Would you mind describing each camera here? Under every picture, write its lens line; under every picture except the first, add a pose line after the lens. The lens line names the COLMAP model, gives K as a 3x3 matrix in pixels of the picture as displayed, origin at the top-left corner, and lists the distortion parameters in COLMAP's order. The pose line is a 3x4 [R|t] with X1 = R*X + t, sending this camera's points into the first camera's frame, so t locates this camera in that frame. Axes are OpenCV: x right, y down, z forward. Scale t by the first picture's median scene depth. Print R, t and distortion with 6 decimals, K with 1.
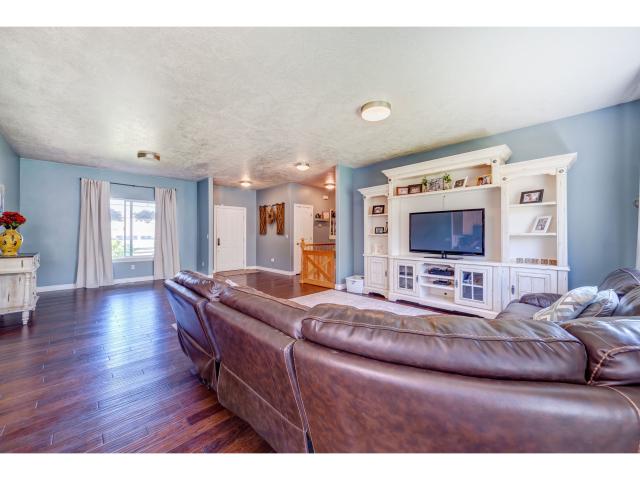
lens RADIAL K [[247.3, 0, 325.5], [0, 247.3, 226.0], [0, 0, 1]] dist [0.002487, 0.000218]
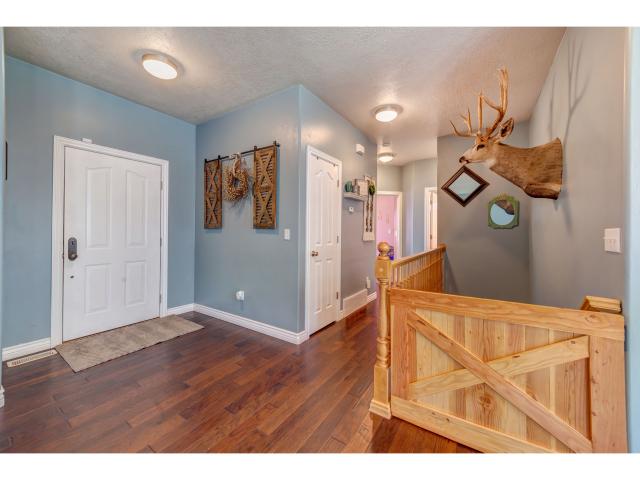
lens RADIAL K [[247.3, 0, 323.5], [0, 247.3, 231.5], [0, 0, 1]] dist [0.002487, 0.000218]
pose [[0.980647, 0.009774, 0.195541, -0.189689], [-0.016197, 0.999379, 0.031278, 0.028287], [-0.195114, -0.033840, 0.980197, 0.692072]]
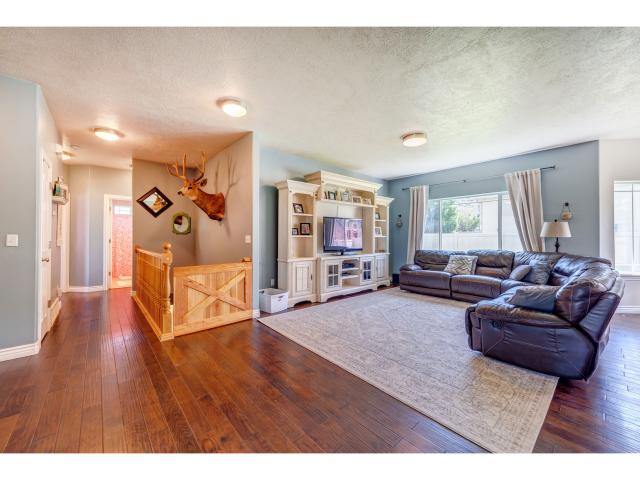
lens RADIAL K [[247.3, 0, 322.1], [0, 247.3, 231.8], [0, 0, 1]] dist [0.002487, 0.000218]
pose [[0.060294, 0.024977, 0.997868, -0.490717], [-0.036486, 0.999074, -0.022802, 0.026301], [-0.997514, -0.035033, 0.061150, 0.628224]]
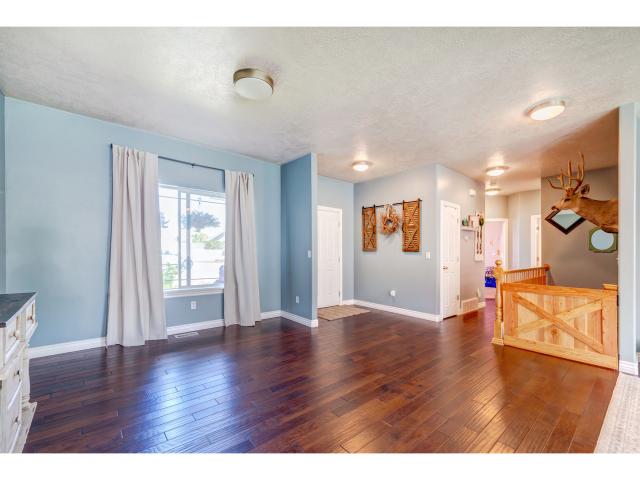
lens RADIAL K [[271.0, 0, 323.9], [0, 271.0, 247.5], [0, 0, 1]] dist [-0.001313, 0.001469]
pose [[0.995885, 0.013551, -0.089605, -0.378354], [-0.011899, 0.999750, 0.018940, 0.015378], [0.089839, -0.017796, 0.995797, 0.359278]]
